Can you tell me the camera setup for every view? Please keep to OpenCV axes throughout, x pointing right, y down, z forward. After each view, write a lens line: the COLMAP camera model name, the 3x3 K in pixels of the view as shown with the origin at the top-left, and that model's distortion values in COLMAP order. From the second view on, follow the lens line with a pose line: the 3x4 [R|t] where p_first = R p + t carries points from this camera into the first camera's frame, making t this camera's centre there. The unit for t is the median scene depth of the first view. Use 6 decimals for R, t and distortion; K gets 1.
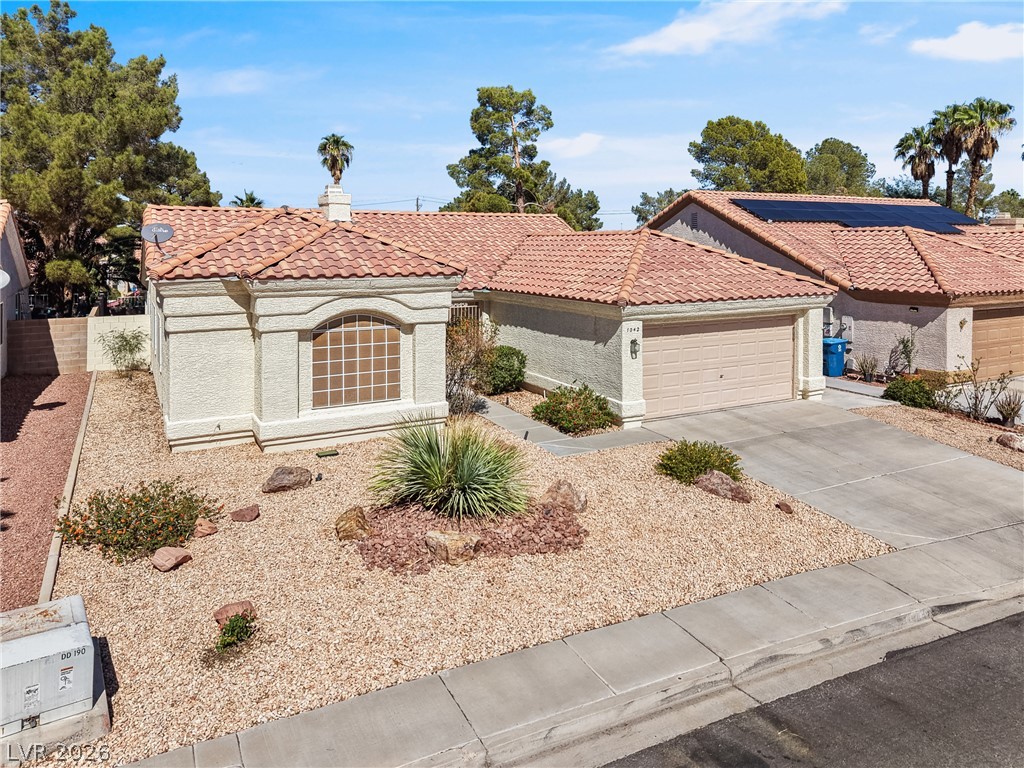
lens RADIAL K [[731.8, 0, 510.7], [0, 731.8, 239.5], [0, 0, 1]] dist [0.002161, 0.004473]
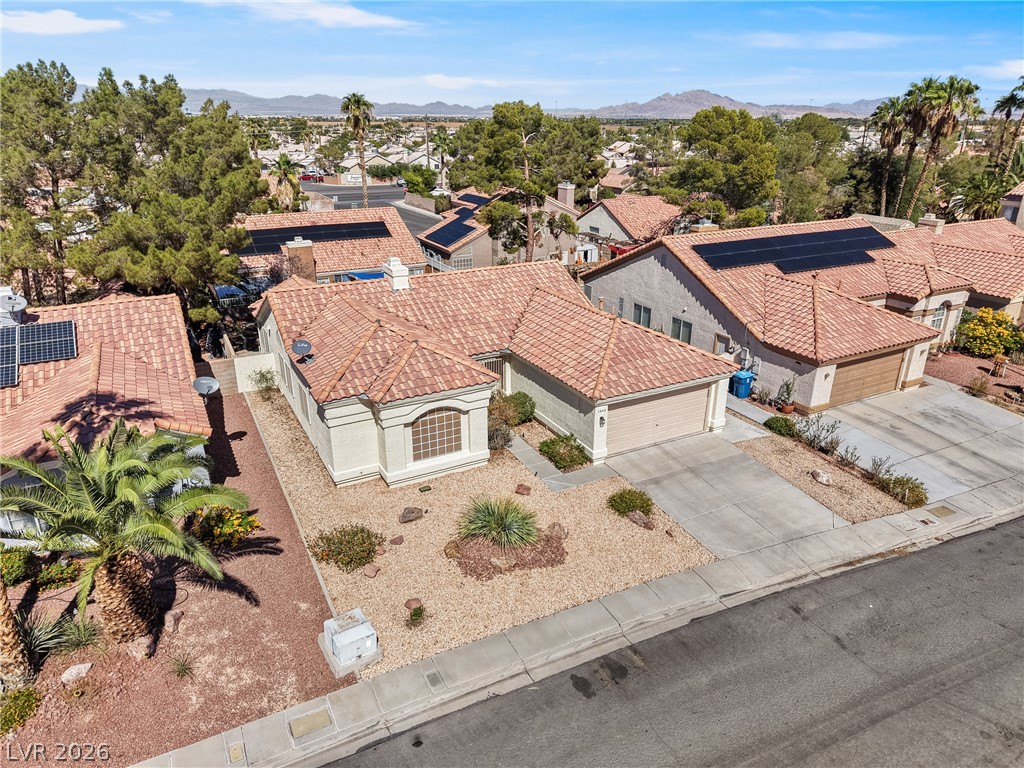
lens RADIAL K [[686.9, 0, 510.5], [0, 686.9, 382.6], [0, 0, 1]] dist [0.037816, -0.047020]
pose [[0.999990, 0.004049, -0.001843, -0.035520], [-0.003088, 0.929910, 0.367775, -0.506805], [0.003203, -0.367765, 0.929913, -0.414987]]
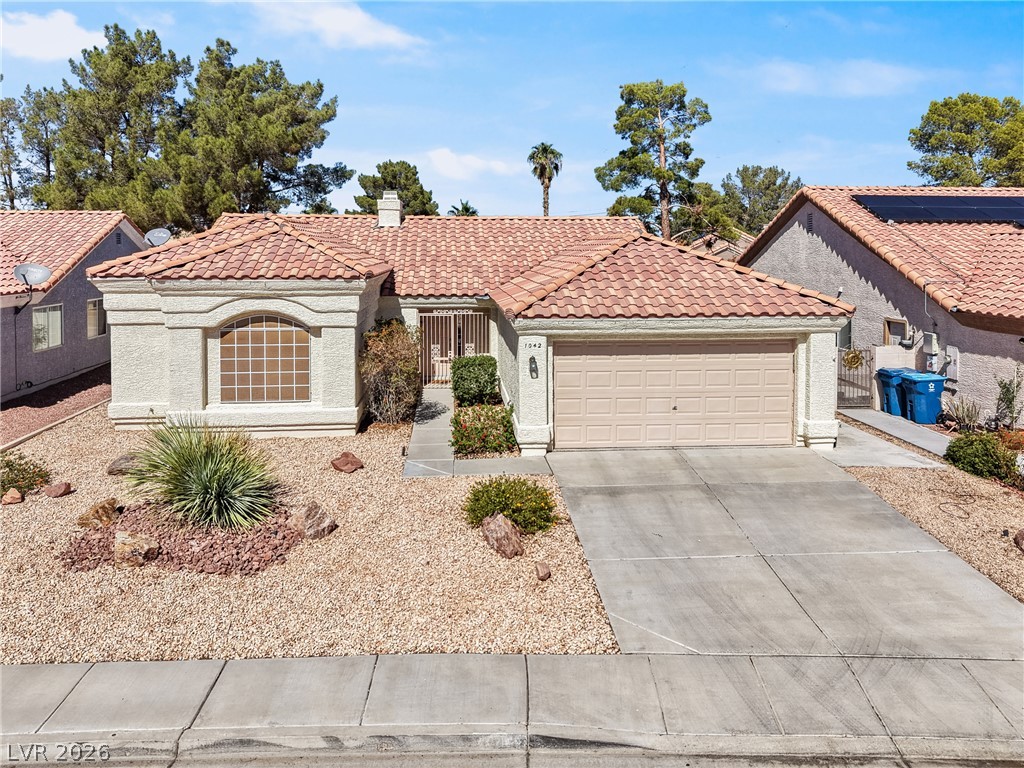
lens RADIAL K [[726.6, 0, 511.4], [0, 726.6, 264.4], [0, 0, 1]] dist [0.003643, 0.003033]
pose [[0.919346, 0.012306, -0.393257, 0.490660], [-0.002971, 0.999699, 0.024338, 0.004668], [0.393438, -0.021206, 0.919107, 0.191360]]
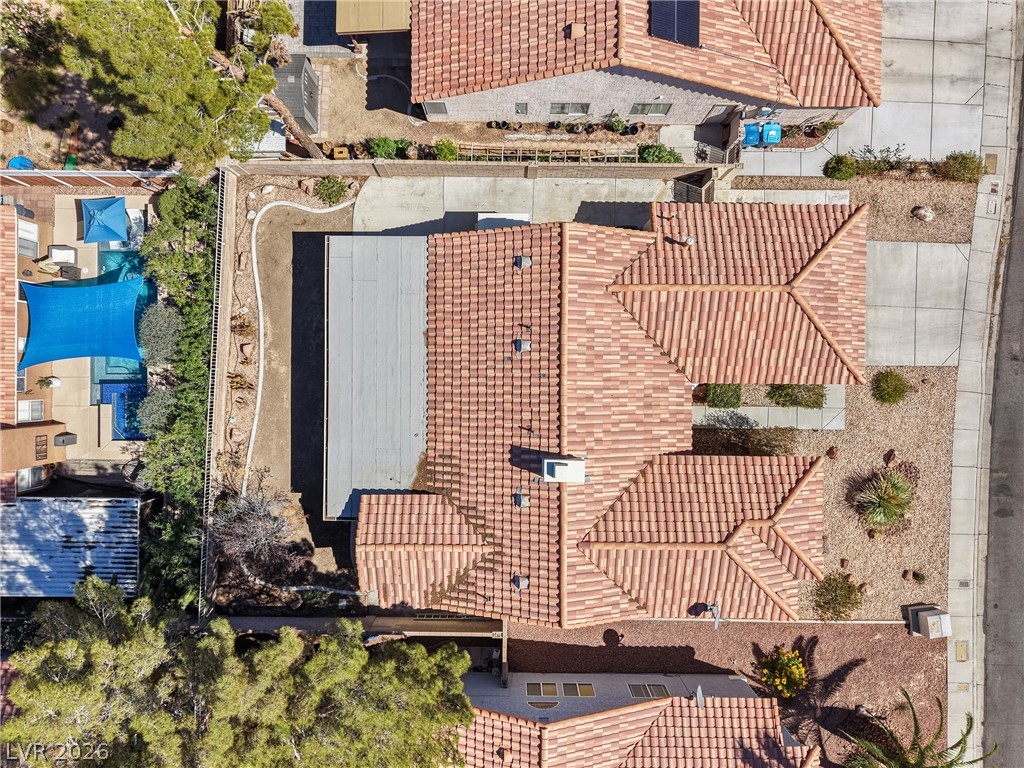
lens RADIAL K [[686.9, 0, 510.5], [0, 686.9, 382.6], [0, 0, 1]] dist [0.037816, -0.047020]
pose [[0.474844, -0.880012, -0.010106, -0.236849], [0.003770, -0.009449, 0.999948, -1.600262], [-0.880062, -0.474858, -0.001169, 1.742121]]
